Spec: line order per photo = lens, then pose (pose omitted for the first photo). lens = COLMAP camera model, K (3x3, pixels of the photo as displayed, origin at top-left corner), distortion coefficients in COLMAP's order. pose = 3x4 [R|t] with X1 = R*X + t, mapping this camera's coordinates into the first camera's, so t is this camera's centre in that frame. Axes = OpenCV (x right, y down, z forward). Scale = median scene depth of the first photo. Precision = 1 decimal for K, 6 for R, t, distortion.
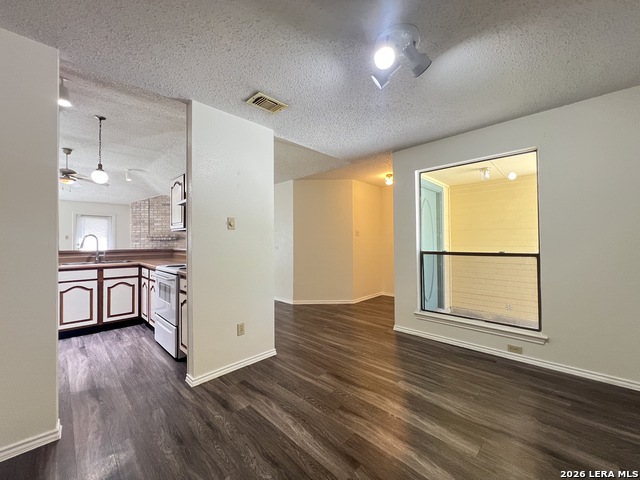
lens RADIAL K [[256.8, 0, 318.9], [0, 256.8, 238.2], [0, 0, 1]] dist [-0.002771, 0.000858]
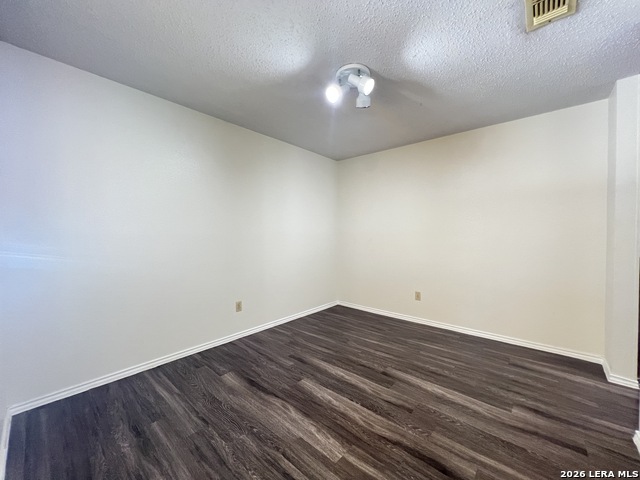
lens RADIAL K [[257.3, 0, 320.2], [0, 257.3, 239.1], [0, 0, 1]] dist [-0.001905, -0.000189]
pose [[-0.998399, 0.008952, -0.055847, 0.263599], [0.008971, 0.999960, -0.000083, 0.018024], [0.055844, -0.000584, -0.998439, 1.096772]]
